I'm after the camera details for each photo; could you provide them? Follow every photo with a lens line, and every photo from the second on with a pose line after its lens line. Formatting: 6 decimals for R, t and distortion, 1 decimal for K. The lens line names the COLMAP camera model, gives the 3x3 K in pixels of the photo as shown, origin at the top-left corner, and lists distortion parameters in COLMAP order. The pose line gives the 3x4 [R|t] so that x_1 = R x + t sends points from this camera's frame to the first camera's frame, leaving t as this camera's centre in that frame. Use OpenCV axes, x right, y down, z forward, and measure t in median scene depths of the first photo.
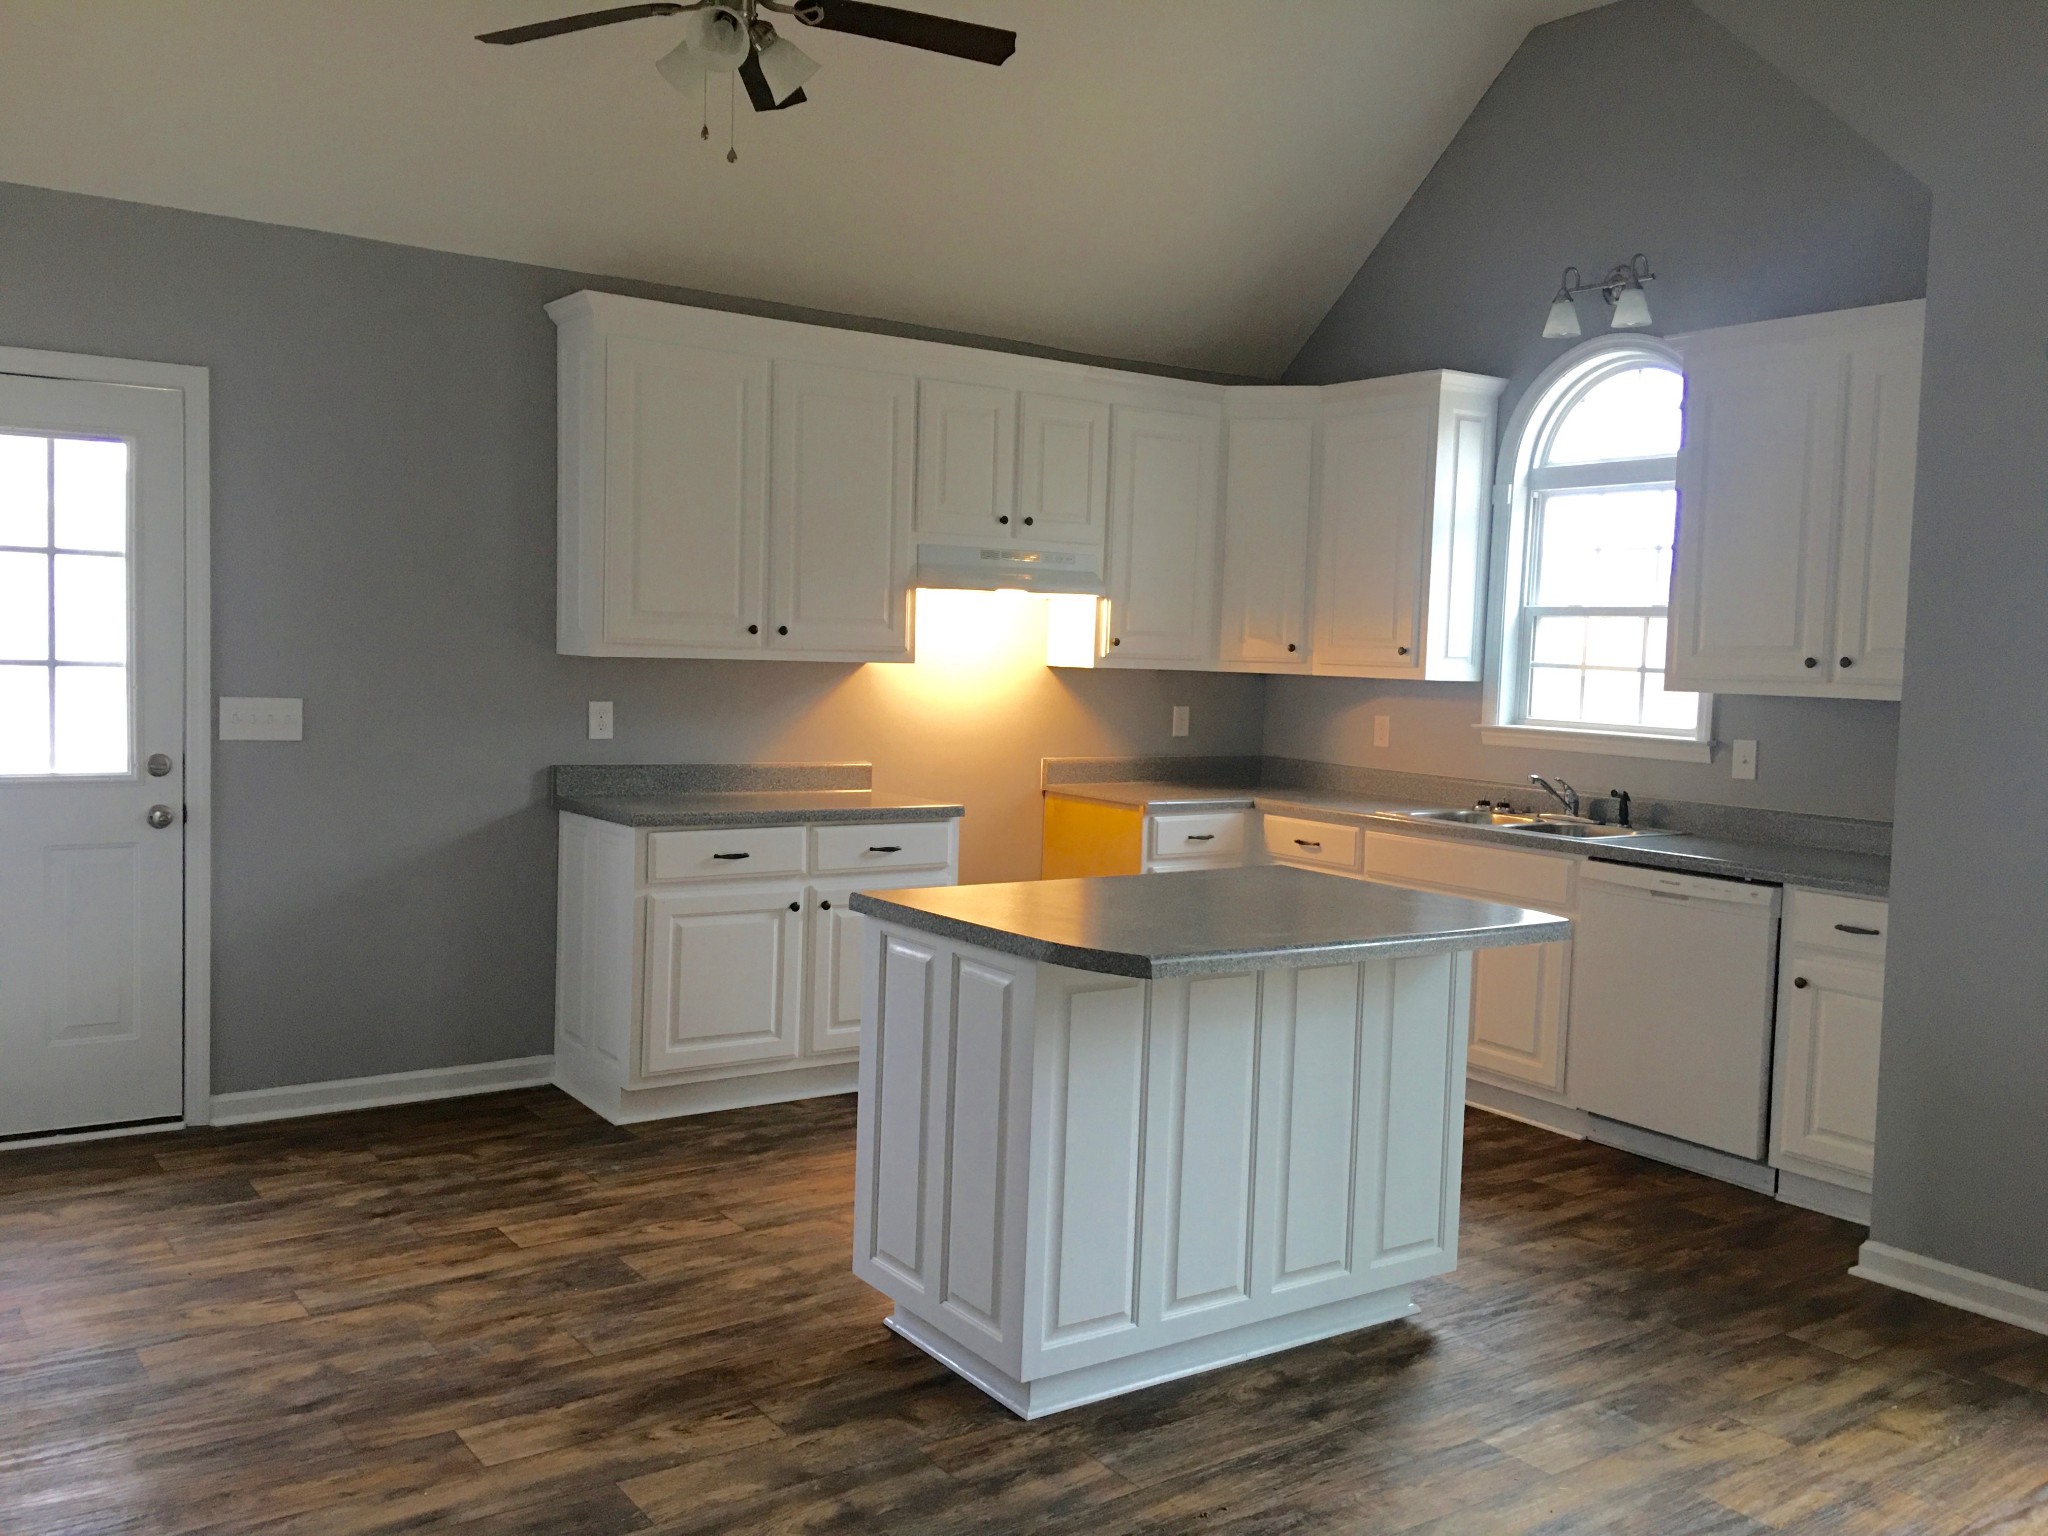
lens RADIAL K [[1711.8, 0, 984.9], [0, 1711.8, 791.3], [0, 0, 1]] dist [0.076114, -0.126914]
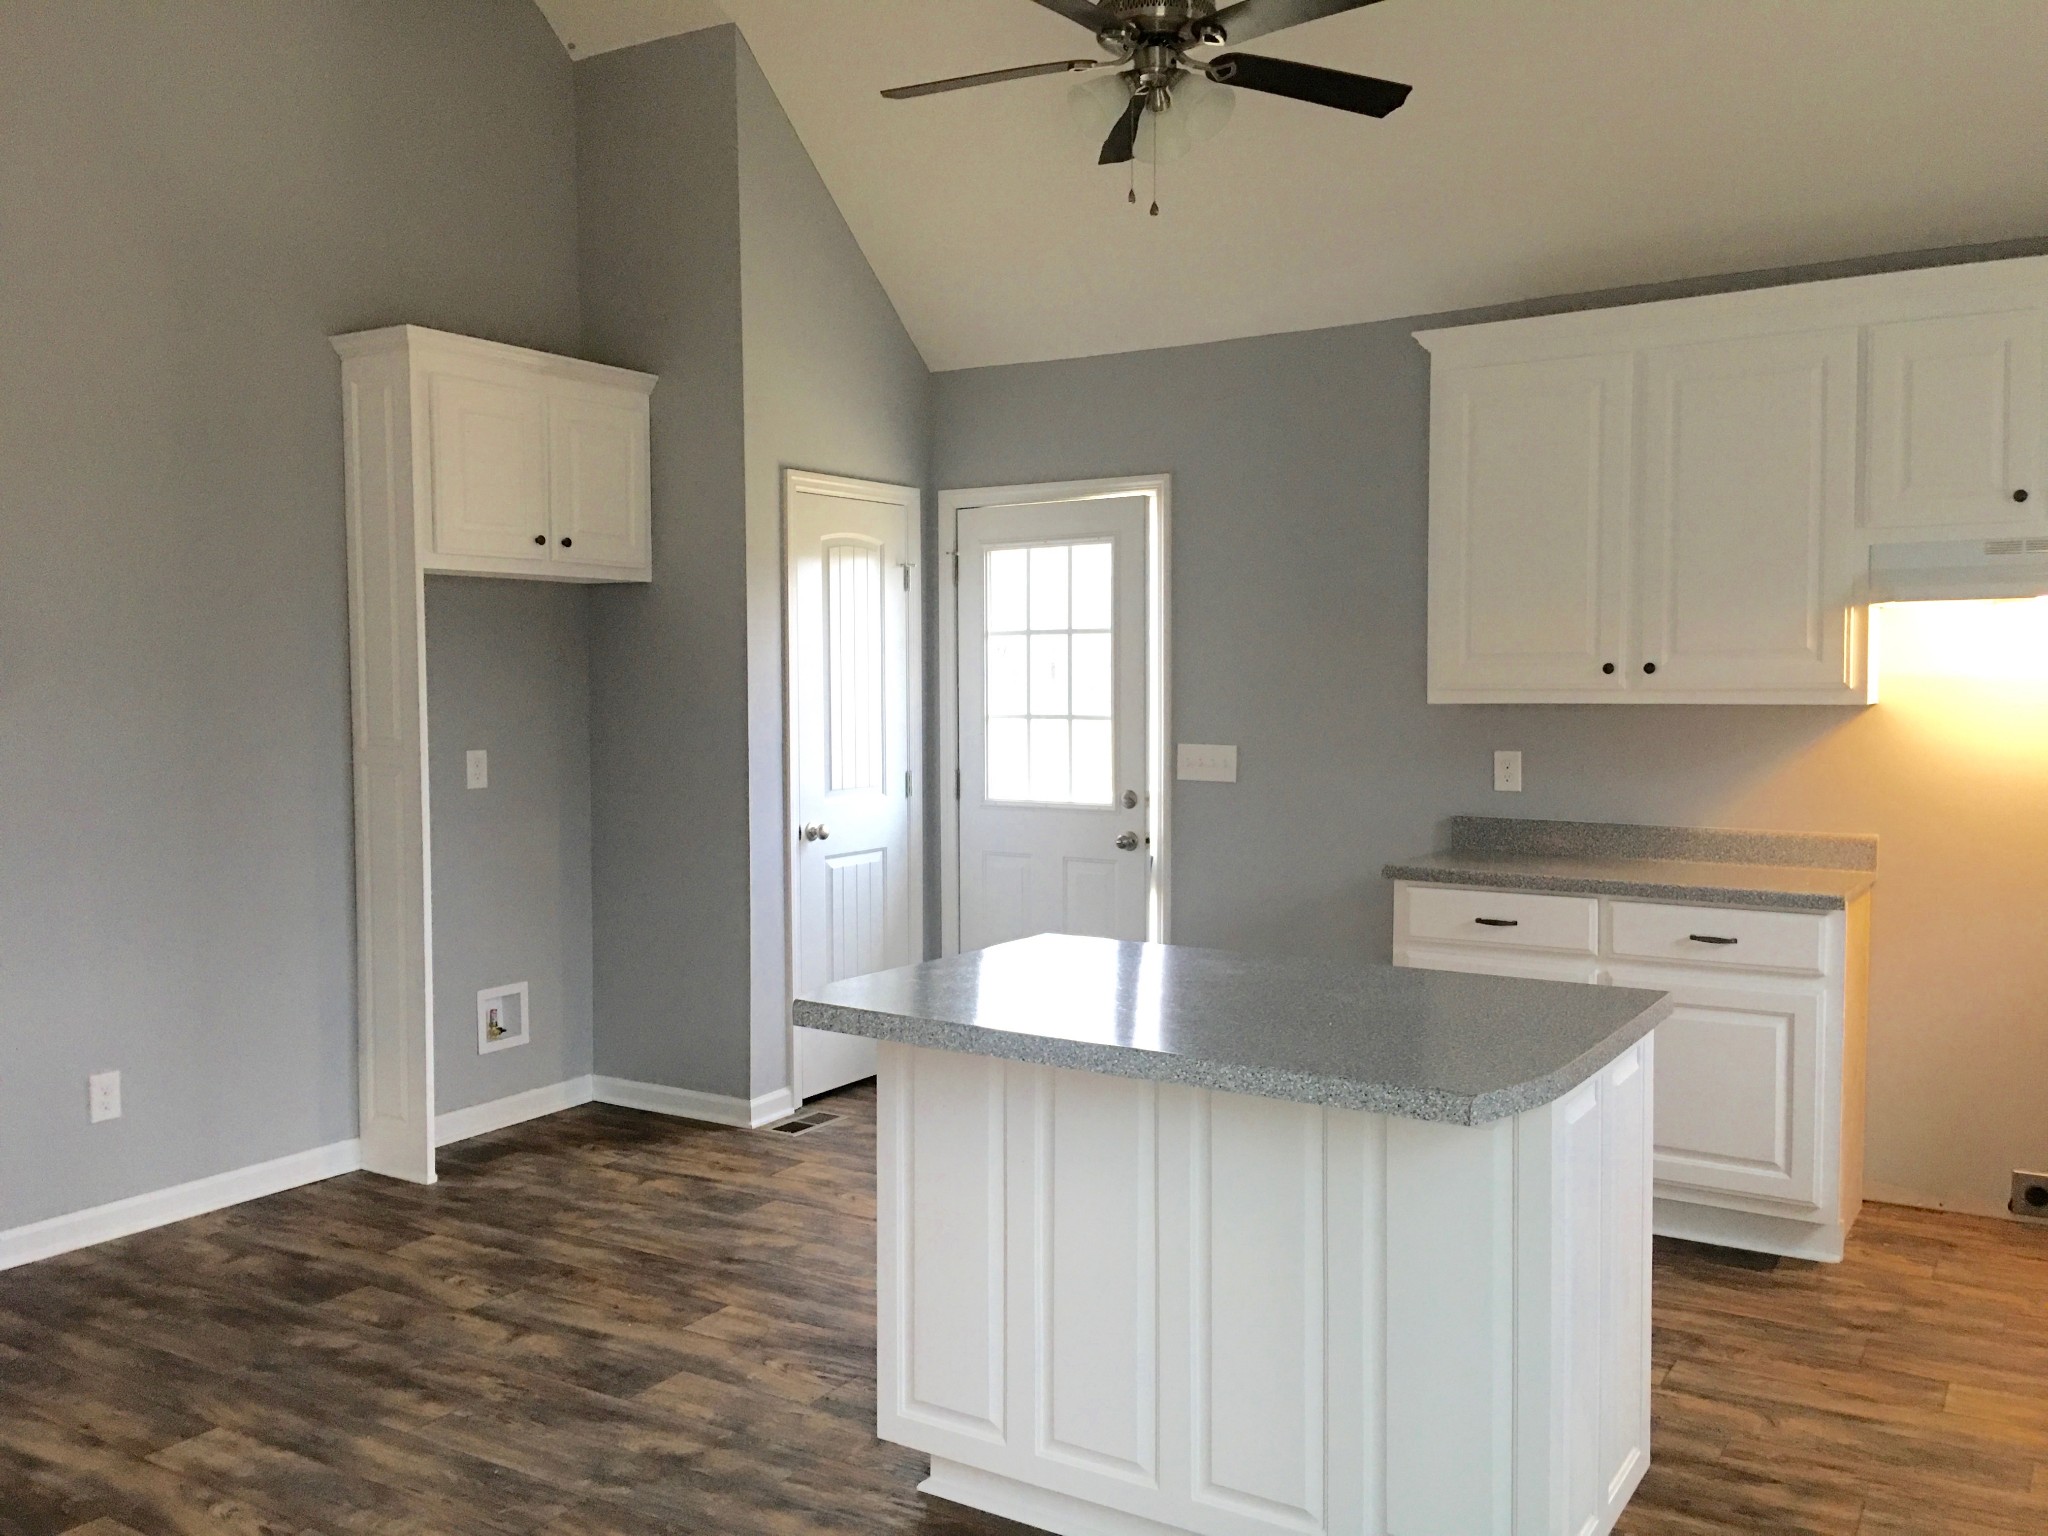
lens RADIAL K [[1711.8, 0, 1014.4], [0, 1711.8, 775.4], [0, 0, 1]] dist [0.076114, -0.126914]
pose [[0.389143, 0.017418, -0.921013, 0.623466], [-0.065460, 0.997817, -0.008787, -0.015264], [0.918849, 0.063709, 0.389433, 0.446966]]
